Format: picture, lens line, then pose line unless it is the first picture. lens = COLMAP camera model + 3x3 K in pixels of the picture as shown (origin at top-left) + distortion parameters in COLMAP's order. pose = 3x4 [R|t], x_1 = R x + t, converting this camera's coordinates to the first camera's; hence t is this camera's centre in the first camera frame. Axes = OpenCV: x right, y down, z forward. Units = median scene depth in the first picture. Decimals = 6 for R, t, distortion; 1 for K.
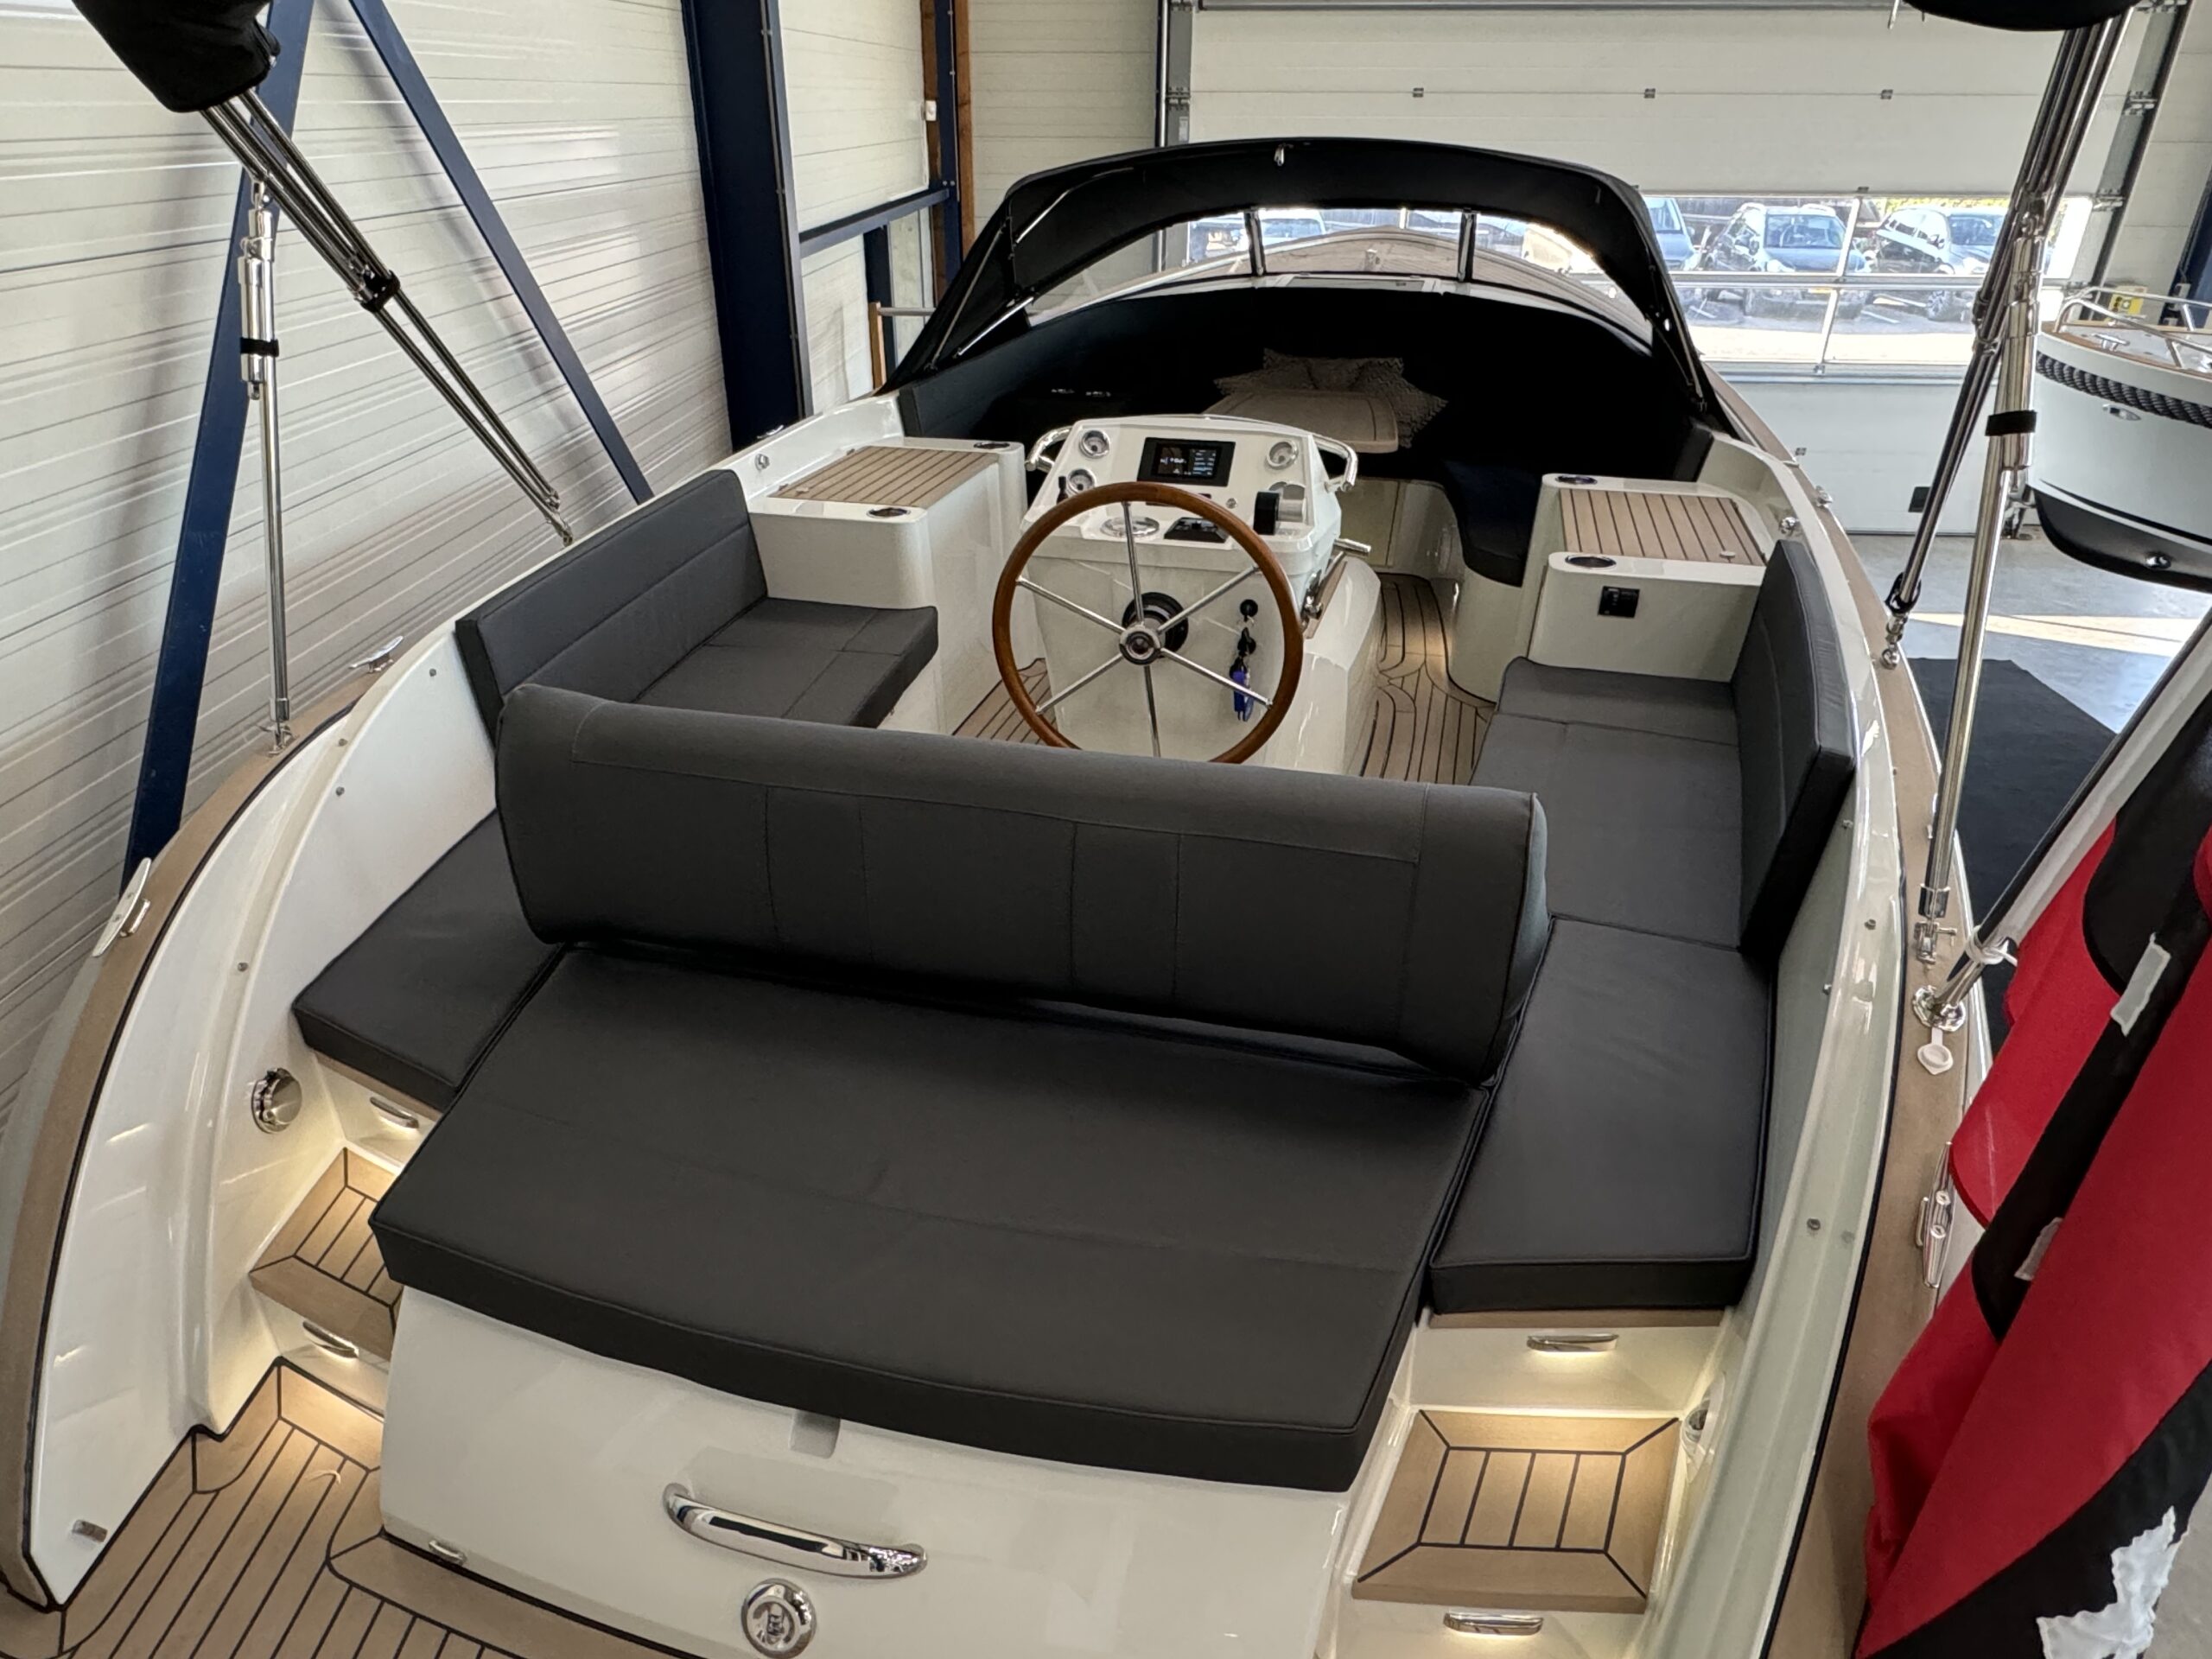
lens RADIAL K [[1365.9, 0, 1106.0], [0, 1365.9, 829.5], [0, 0, 1]] dist [0.017424, 0.000383]
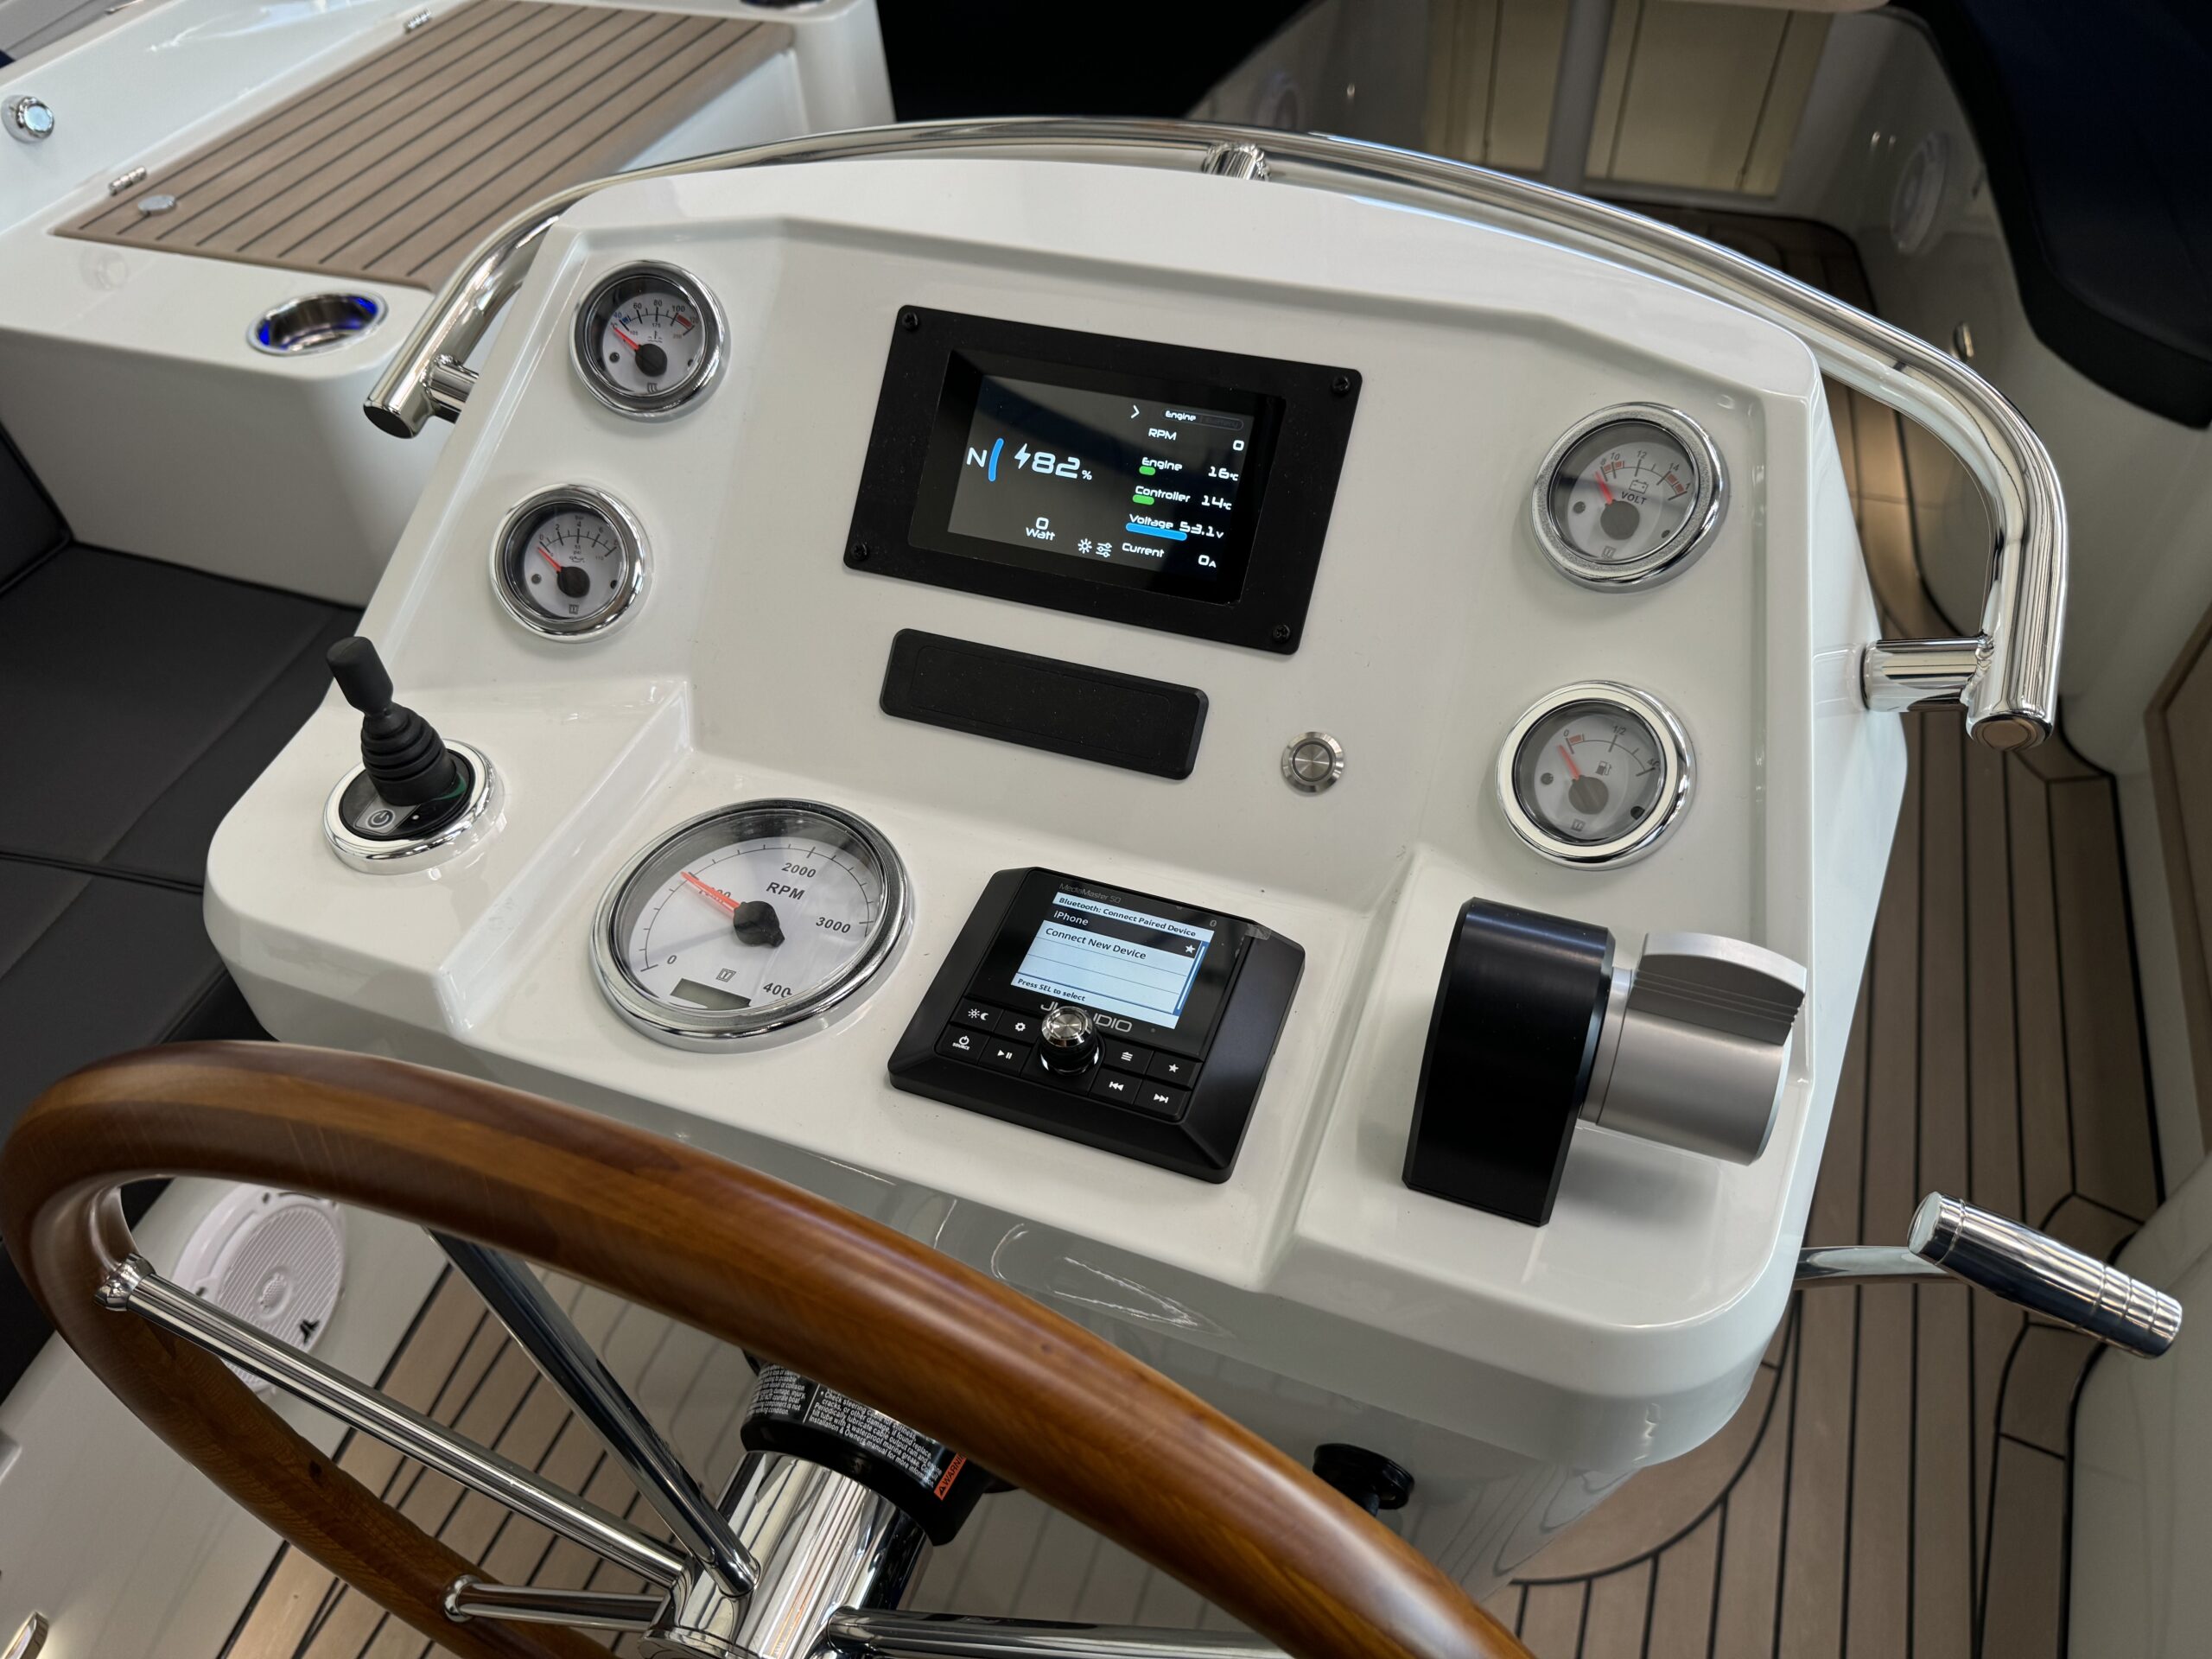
lens RADIAL K [[1576.9, 0, 1106.0], [0, 1576.9, 829.5], [0, 0, 1]] dist [-0.004141, -0.001161]
pose [[0.995361, 0.027126, -0.092306, 0.081967], [0.002505, 0.951799, 0.306712, -0.287877], [0.096177, -0.305521, 0.947316, 0.778194]]
